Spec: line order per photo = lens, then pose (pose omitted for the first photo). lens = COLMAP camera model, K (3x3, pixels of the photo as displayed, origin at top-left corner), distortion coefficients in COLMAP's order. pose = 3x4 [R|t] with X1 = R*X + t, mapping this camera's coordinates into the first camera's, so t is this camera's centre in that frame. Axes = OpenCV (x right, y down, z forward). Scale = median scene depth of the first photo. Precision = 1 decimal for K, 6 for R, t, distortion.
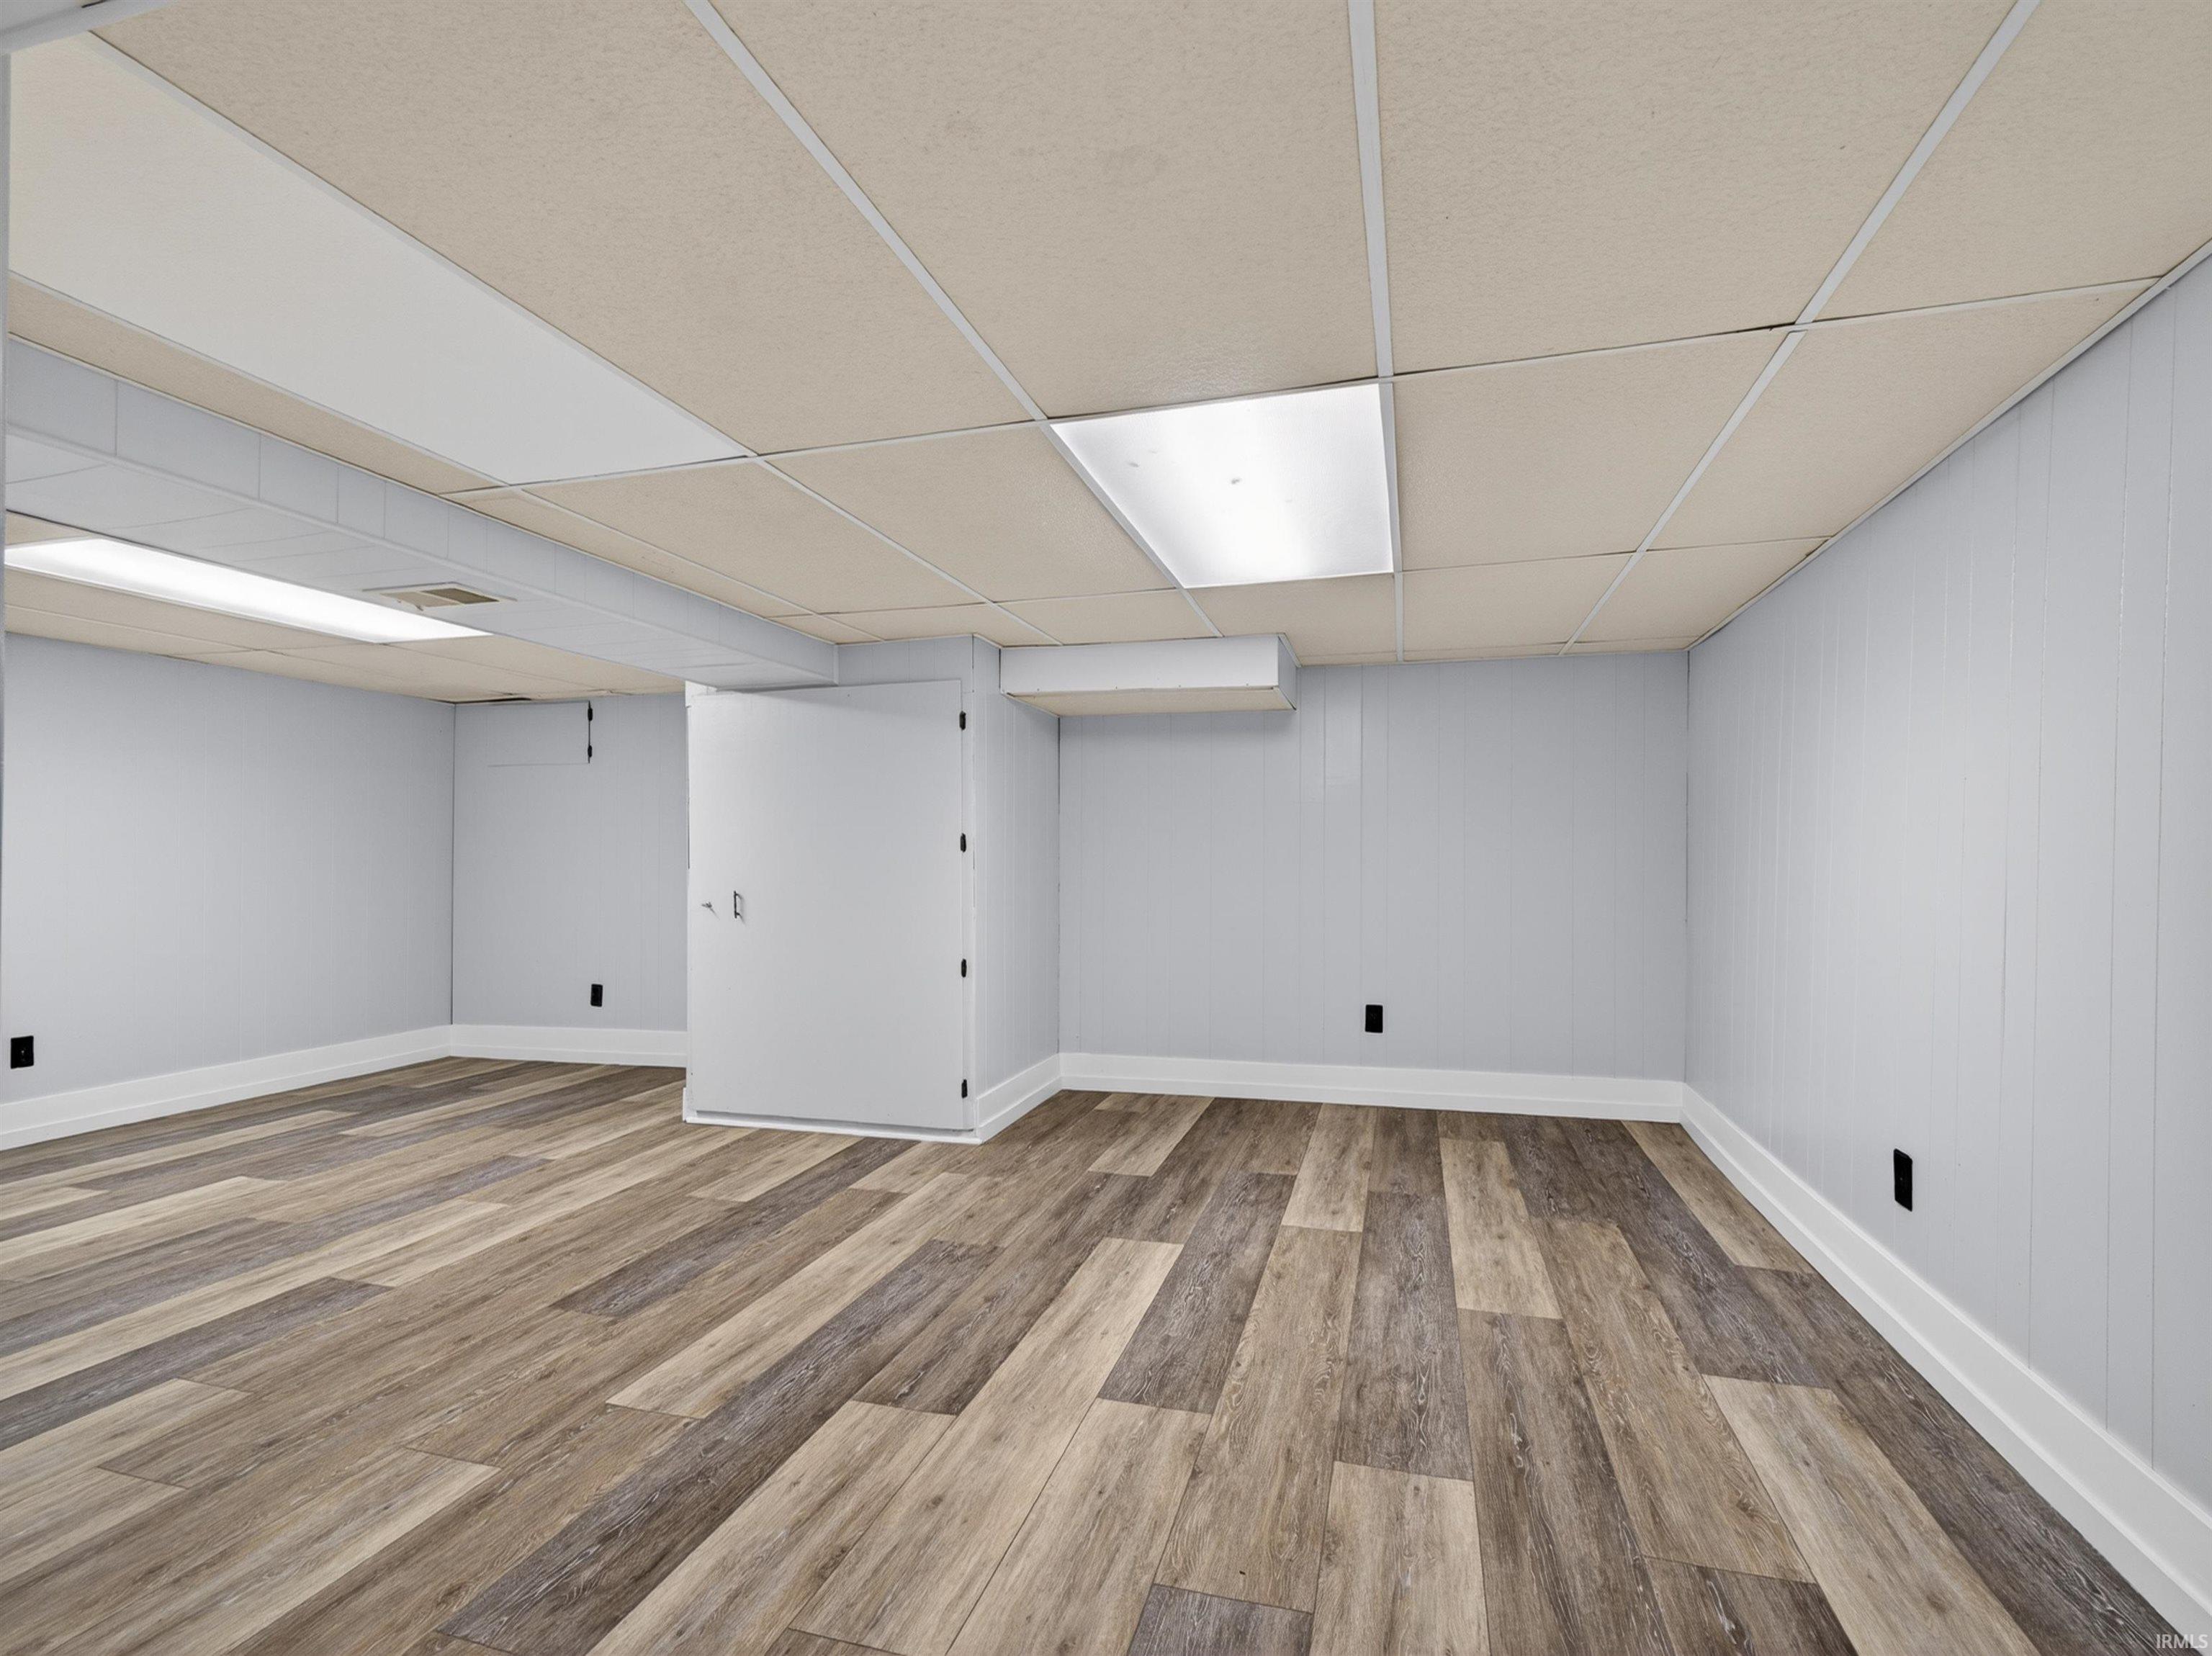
lens RADIAL K [[1050.6, 0, 1101.3], [0, 1050.6, 833.5], [0, 0, 1]] dist [0.002765, -0.003548]
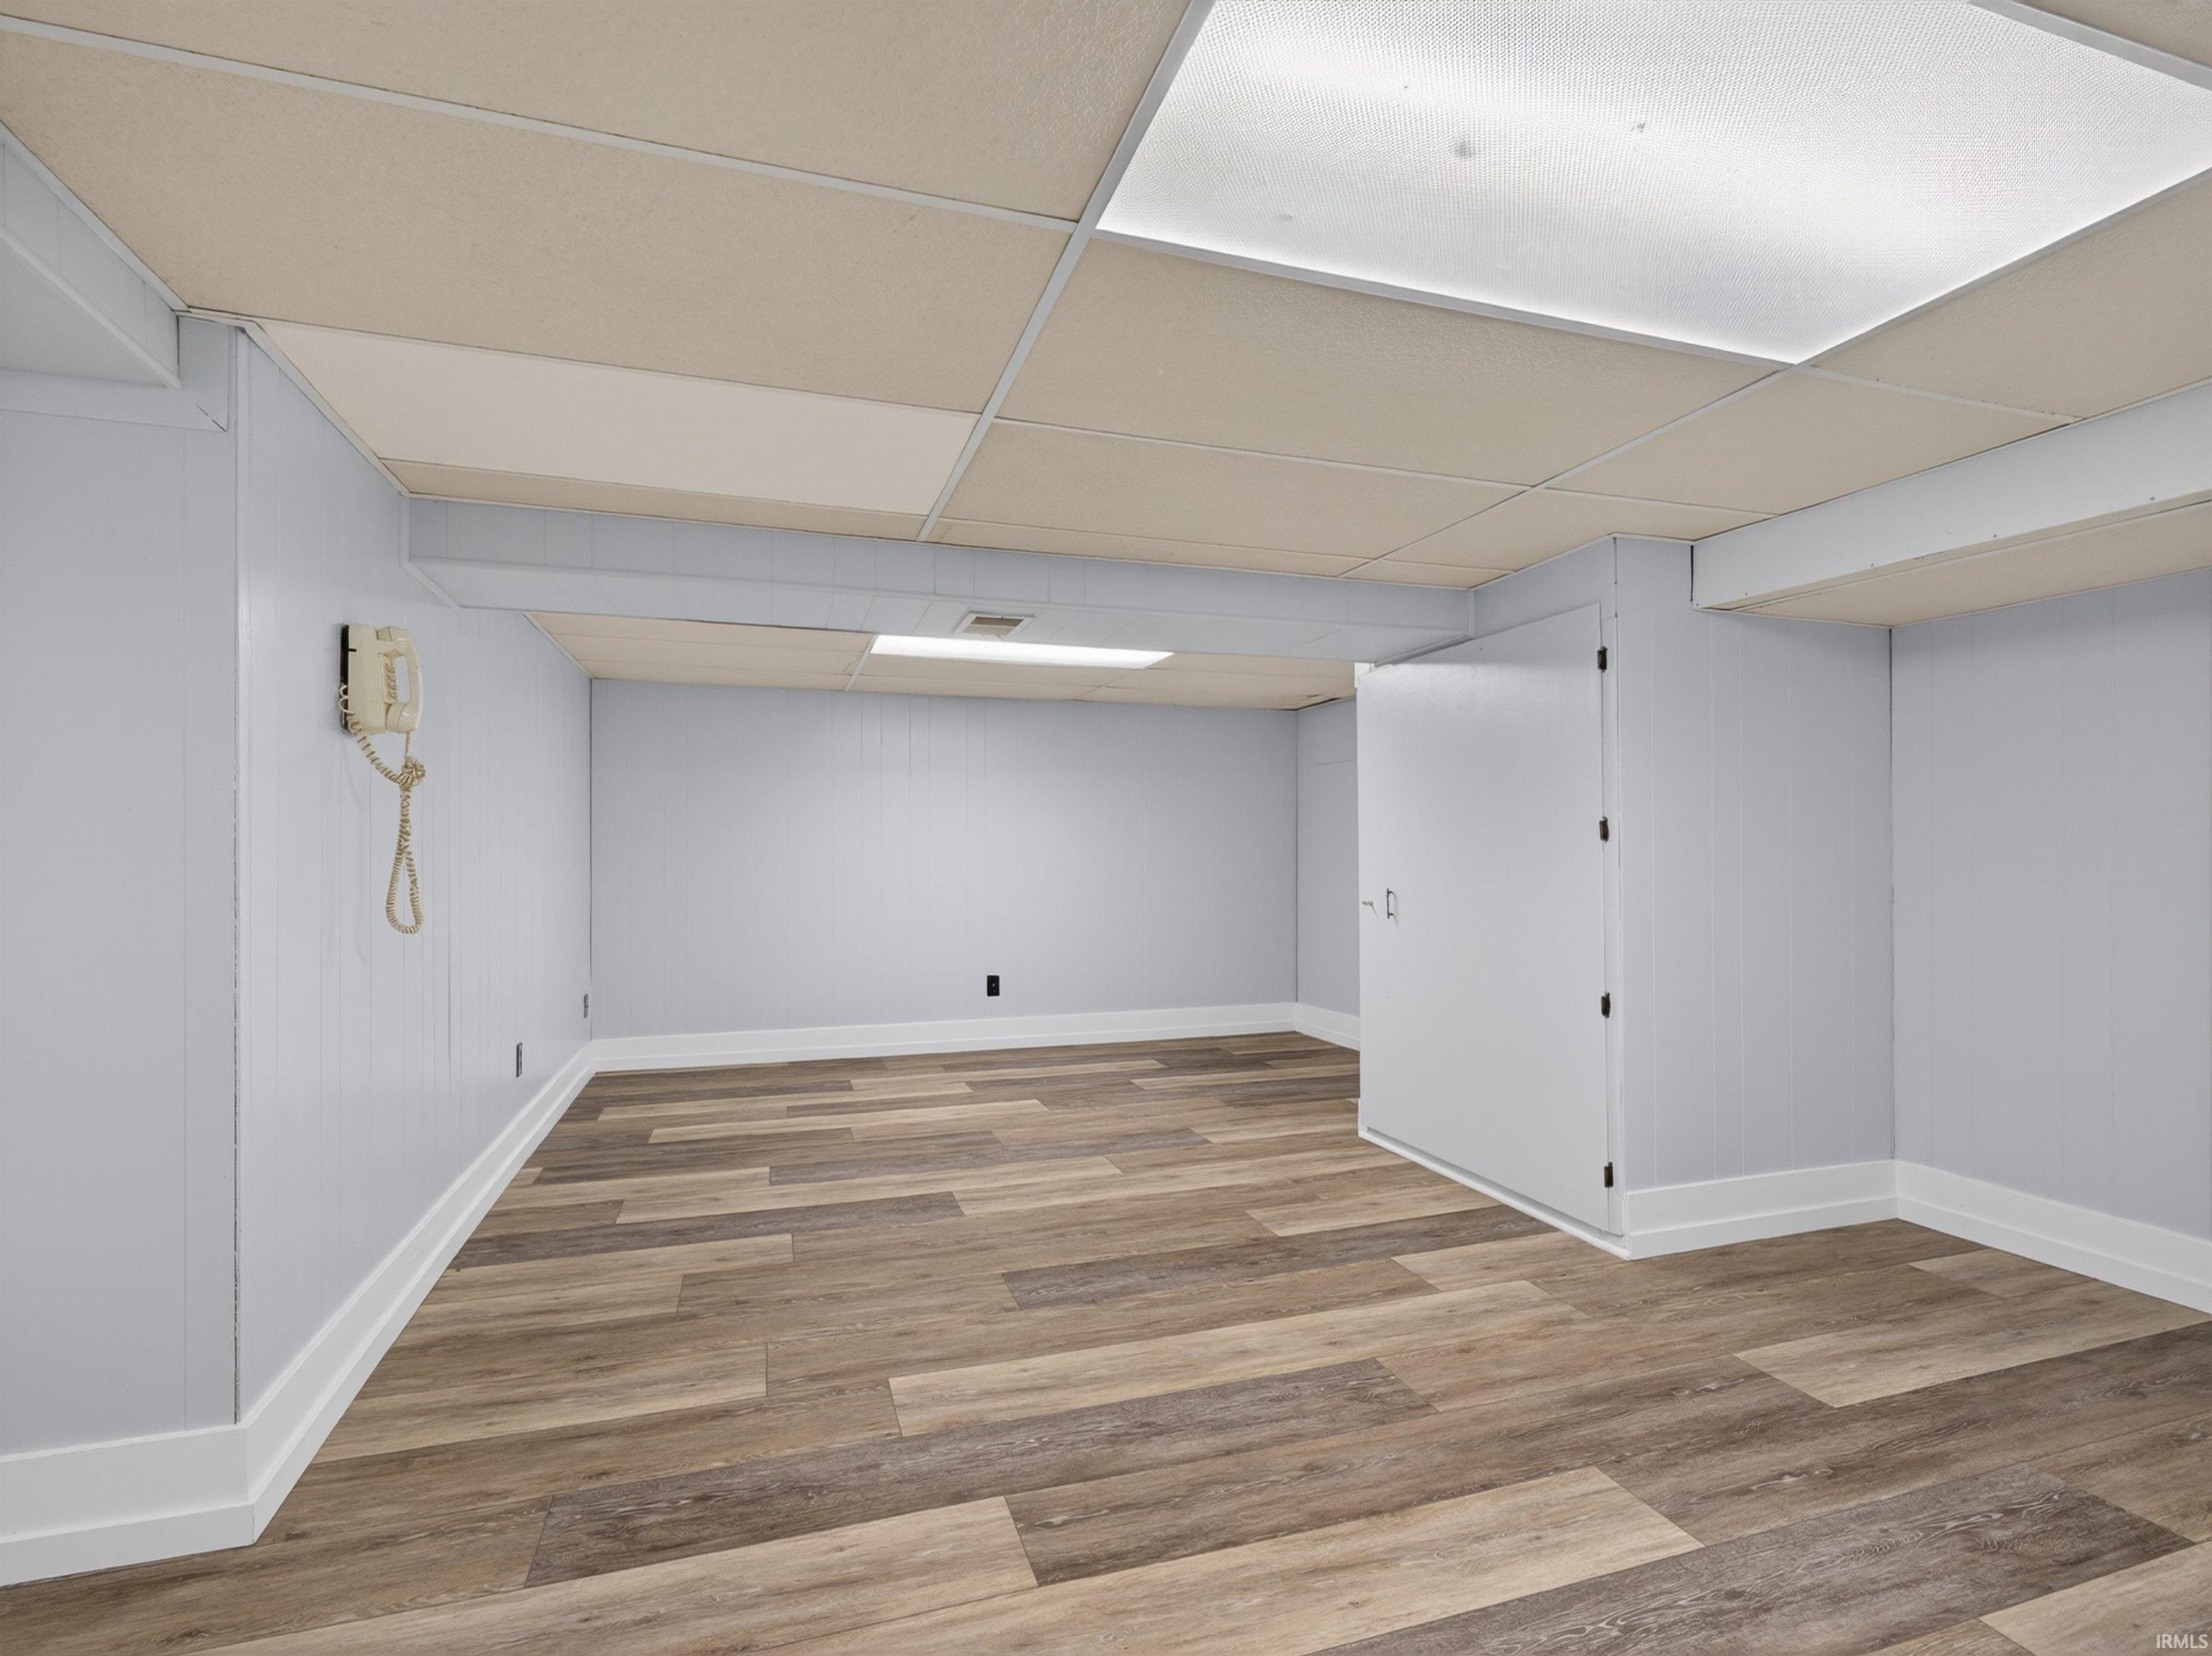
lens RADIAL K [[1050.6, 0, 1101.3], [0, 1050.6, 833.5], [0, 0, 1]] dist [0.002765, -0.003548]
pose [[0.559405, -0.015804, -0.828744, 0.355228], [0.023012, 0.999729, -0.003532, 0.007859], [0.828575, -0.017095, 0.559617, 0.416213]]
